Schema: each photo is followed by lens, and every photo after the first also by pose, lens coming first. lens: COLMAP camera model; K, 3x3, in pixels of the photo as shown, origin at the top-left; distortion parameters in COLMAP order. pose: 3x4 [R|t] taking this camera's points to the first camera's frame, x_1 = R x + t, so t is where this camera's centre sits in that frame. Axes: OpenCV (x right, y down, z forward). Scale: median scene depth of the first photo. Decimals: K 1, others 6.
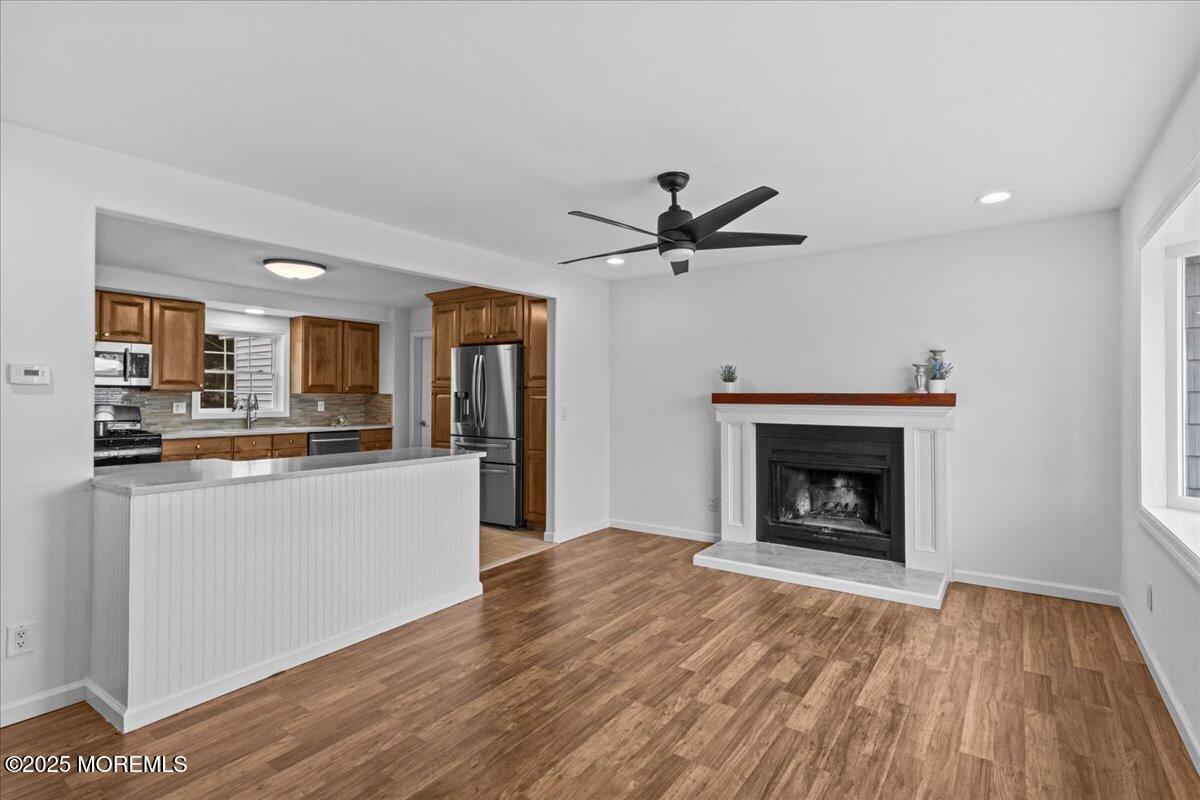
lens RADIAL K [[573.8, 0, 605.7], [0, 573.8, 389.9], [0, 0, 1]] dist [0.004537, 0.000799]
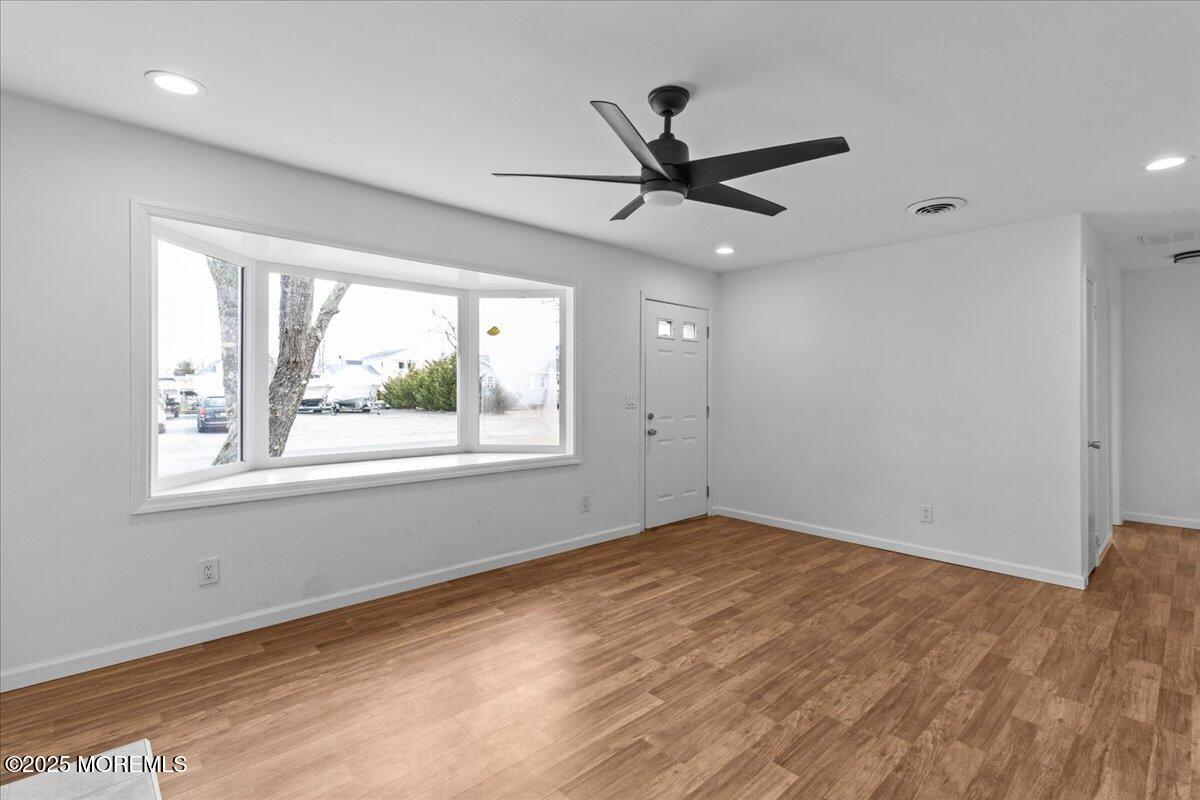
lens RADIAL K [[558.5, 0, 606.1], [0, 558.5, 388.6], [0, 0, 1]] dist [0.000797, -0.000105]
pose [[-0.981448, -0.003570, 0.191695, 0.036450], [-0.005183, 0.999955, -0.007913, 0.022156], [-0.191658, -0.008760, -0.981423, 1.176597]]
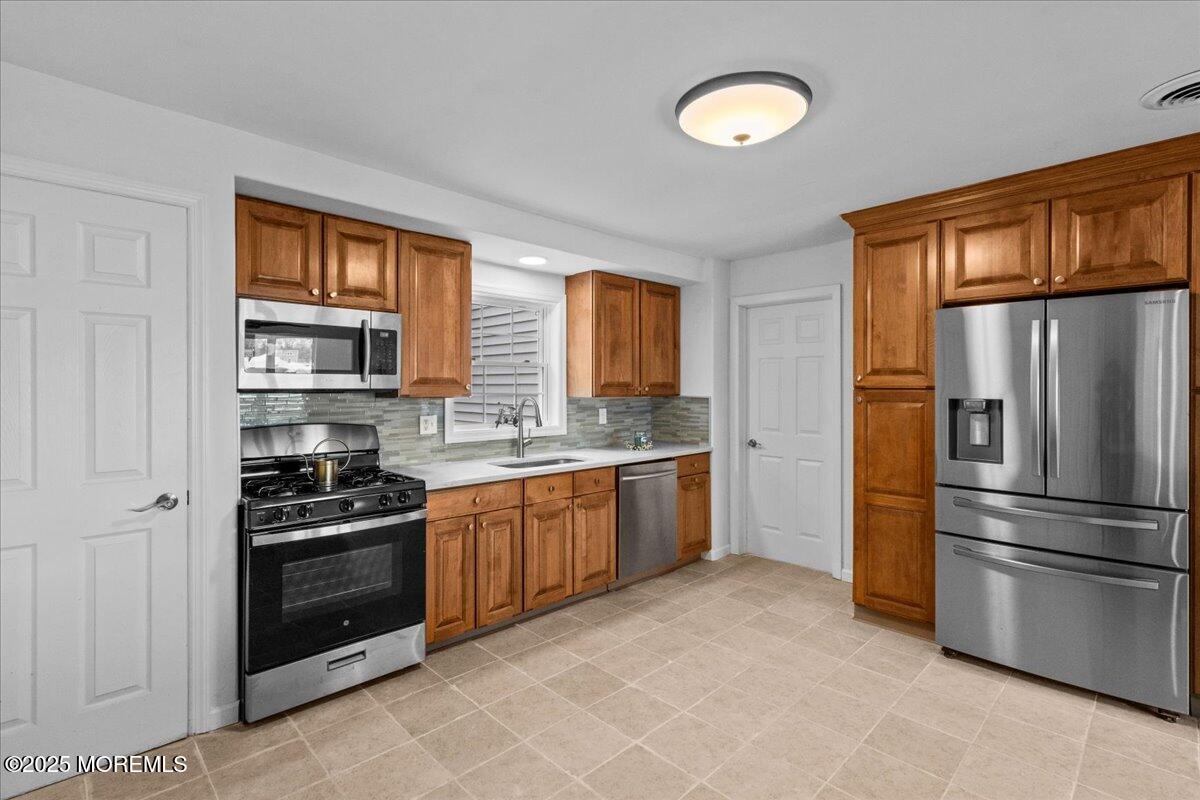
lens RADIAL K [[560.9, 0, 602.2], [0, 560.9, 384.3], [0, 0, 1]] dist [-0.000981, -0.000382]
pose [[0.984154, -0.005048, -0.177246, -0.657074], [0.005687, 0.999979, 0.003099, -0.015500], [0.177227, -0.004058, 0.984162, 0.660111]]
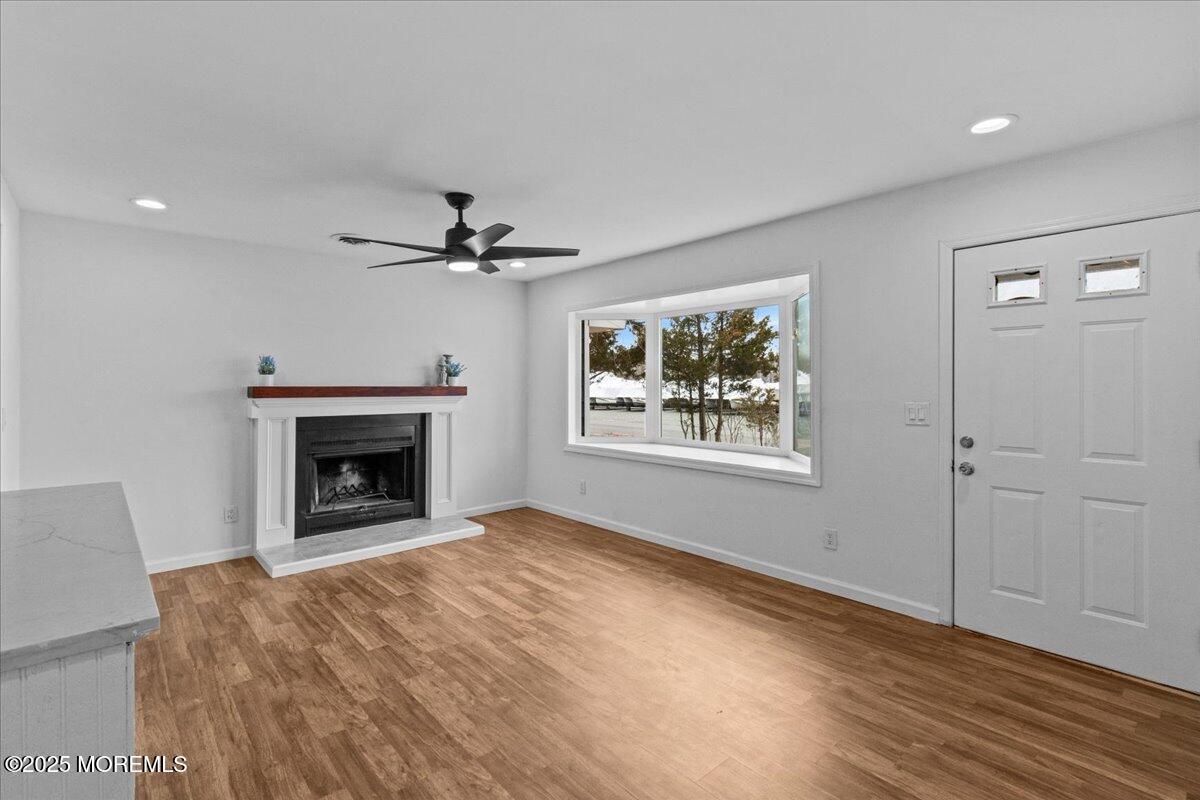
lens RADIAL K [[560.9, 0, 602.2], [0, 560.9, 384.3], [0, 0, 1]] dist [-0.000981, -0.000382]
pose [[0.223527, 0.002947, 0.974693, -0.606902], [-0.004797, 0.999987, -0.001924, 0.001510], [-0.974686, -0.004245, 0.223538, 0.316299]]
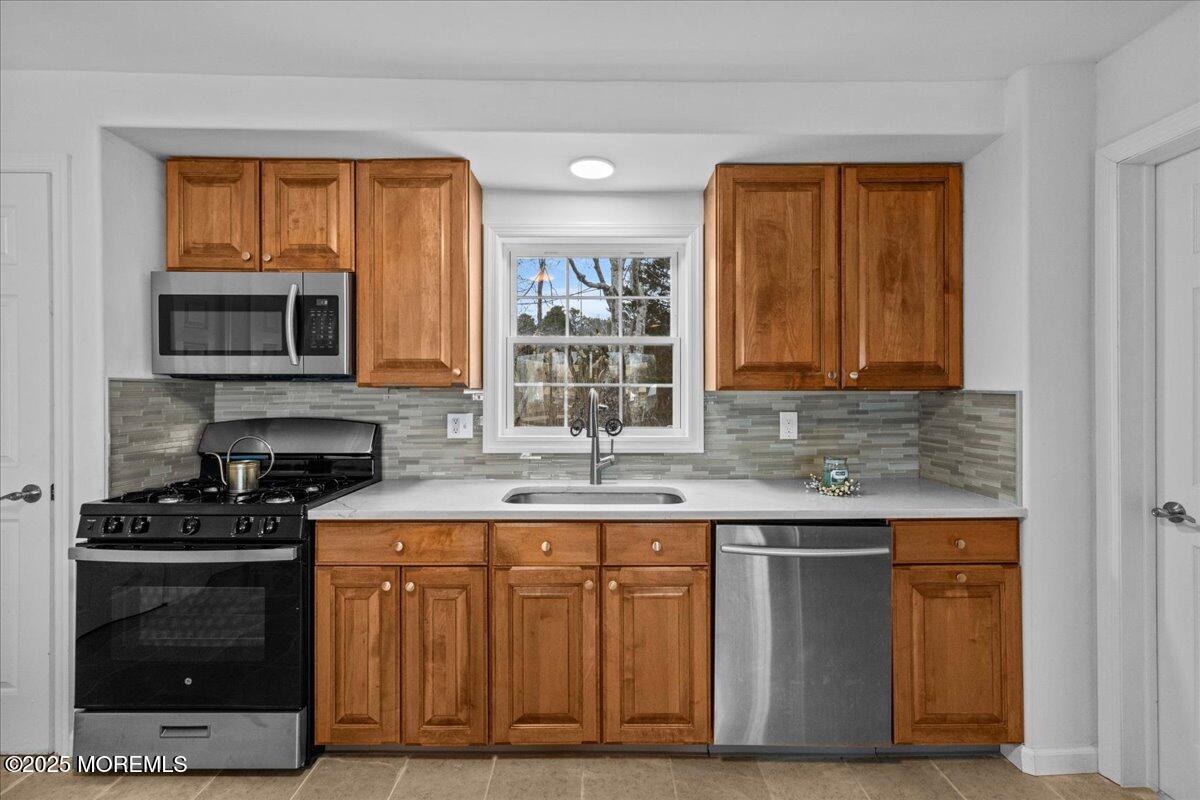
lens RADIAL K [[558.5, 0, 606.1], [0, 558.5, 388.6], [0, 0, 1]] dist [0.000797, -0.000105]
pose [[0.587739, -0.008354, -0.809008, -0.474204], [0.010923, 0.999937, -0.002389, 0.007833], [0.808977, -0.007433, 0.587793, 1.193666]]
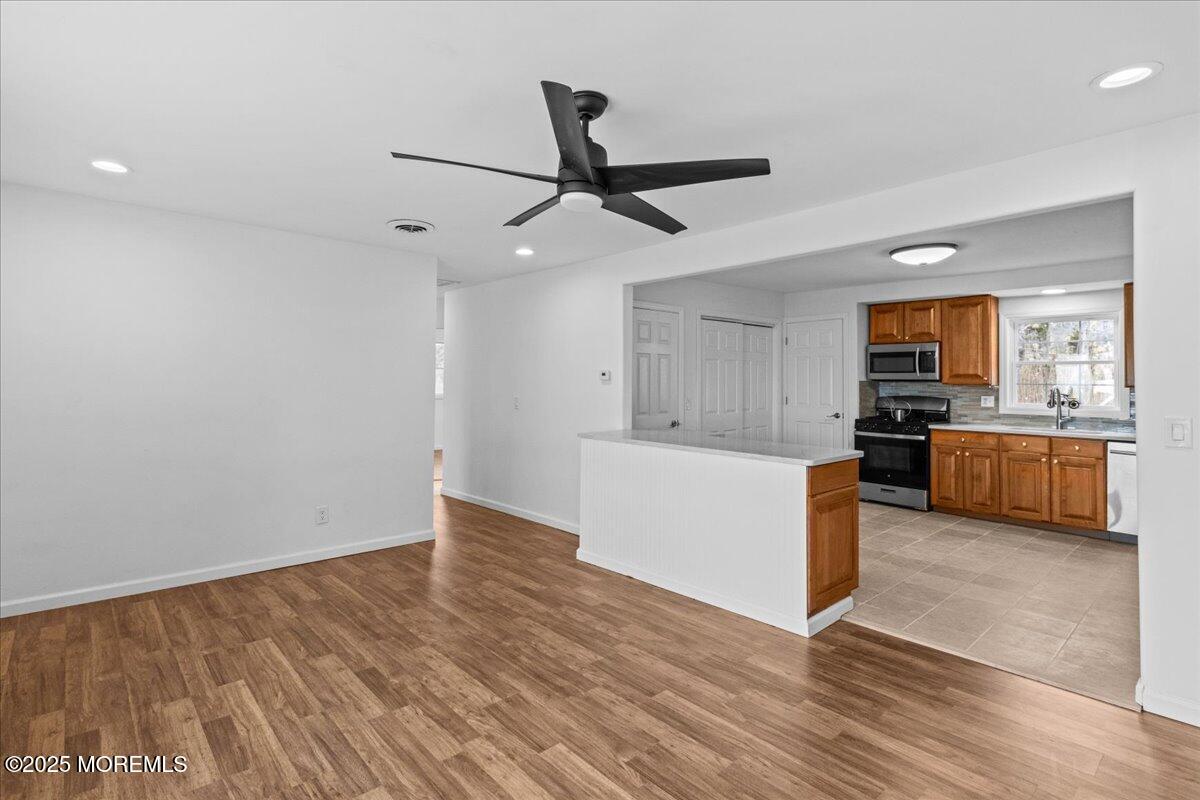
lens RADIAL K [[584.1, 0, 600.6], [0, 584.1, 371.1], [0, 0, 1]] dist [0.008038, -0.000136]
pose [[-0.213136, -0.022086, -0.976773, 0.575512], [-0.000384, 0.999746, -0.022522, 0.002678], [0.977022, -0.004426, -0.213091, 0.791391]]
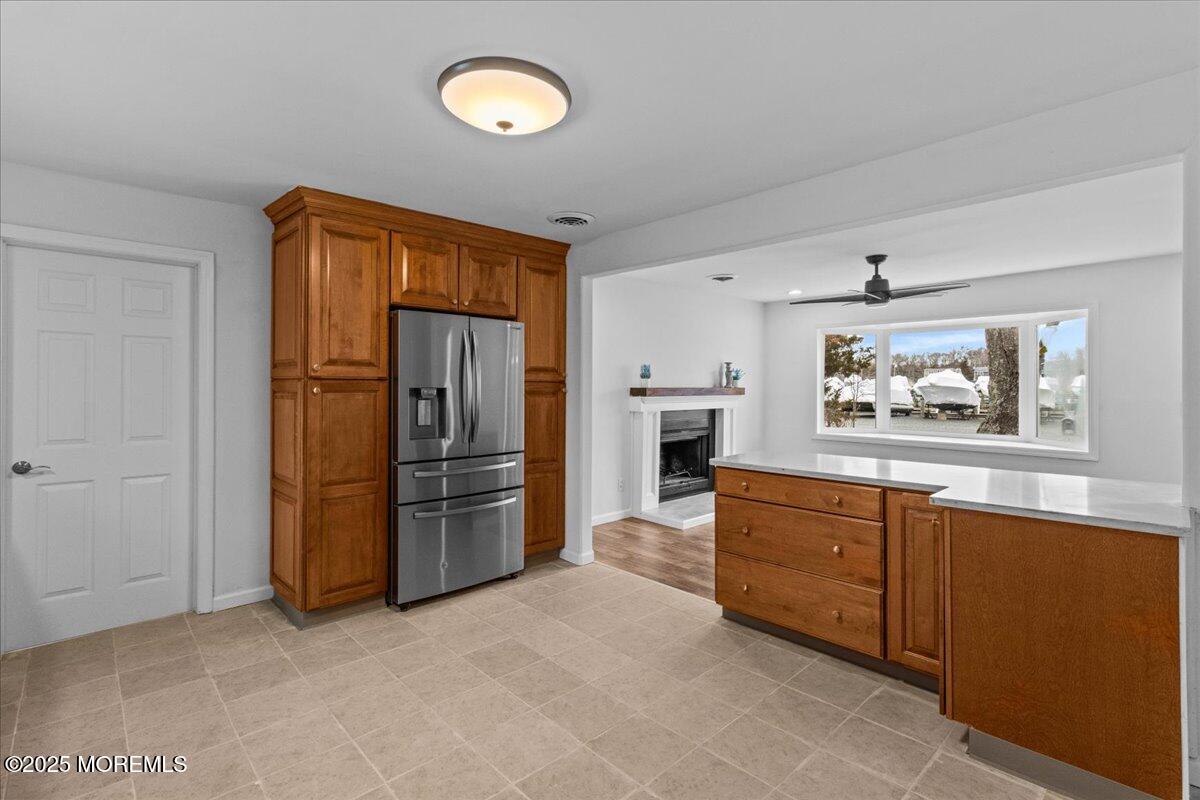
lens RADIAL K [[560.9, 0, 602.2], [0, 560.9, 384.3], [0, 0, 1]] dist [-0.000981, -0.000382]
pose [[0.191695, -0.000344, 0.981455, -1.082818], [-0.009998, 0.999947, 0.002303, -0.003704], [-0.981404, -0.010254, 0.191681, 0.978480]]
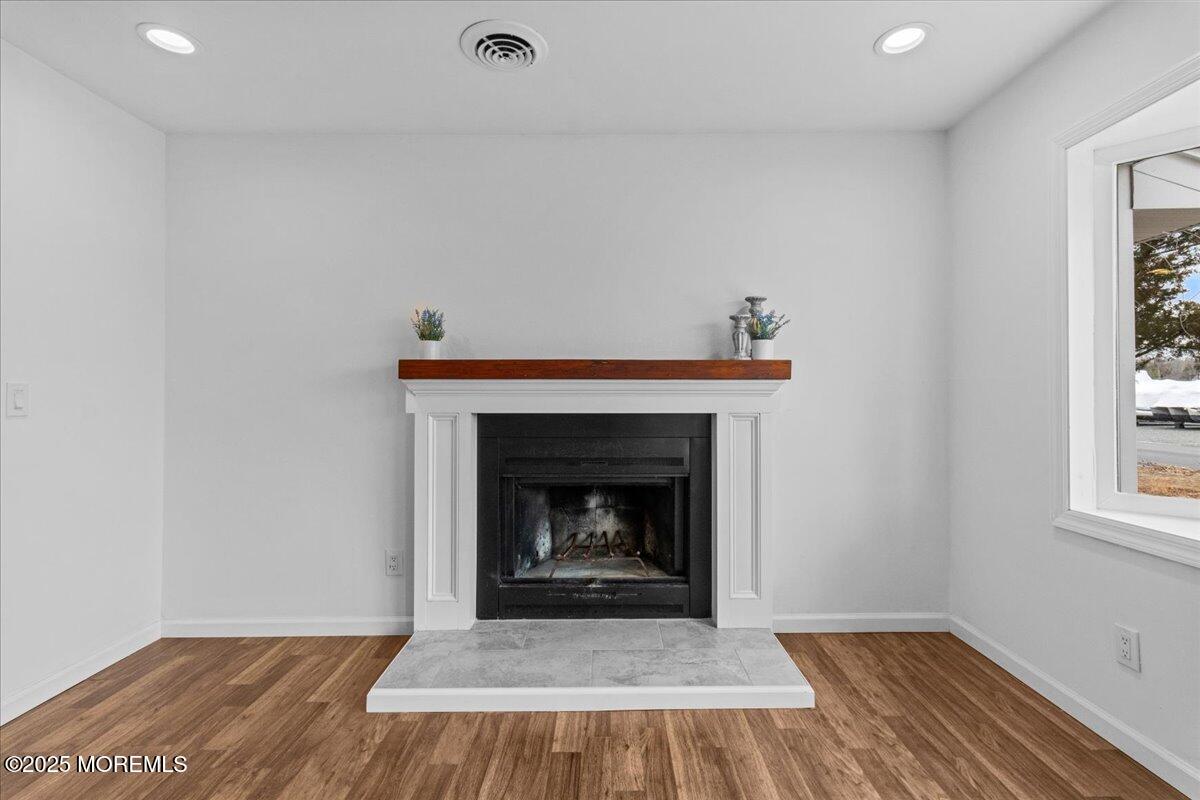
lens RADIAL K [[573.8, 0, 605.7], [0, 573.8, 389.9], [0, 0, 1]] dist [0.004537, 0.000799]
pose [[0.813254, 0.003674, 0.581898, 0.036419], [-0.003649, 0.999993, -0.001214, 0.038060], [-0.581898, -0.001136, 0.813261, 0.515018]]
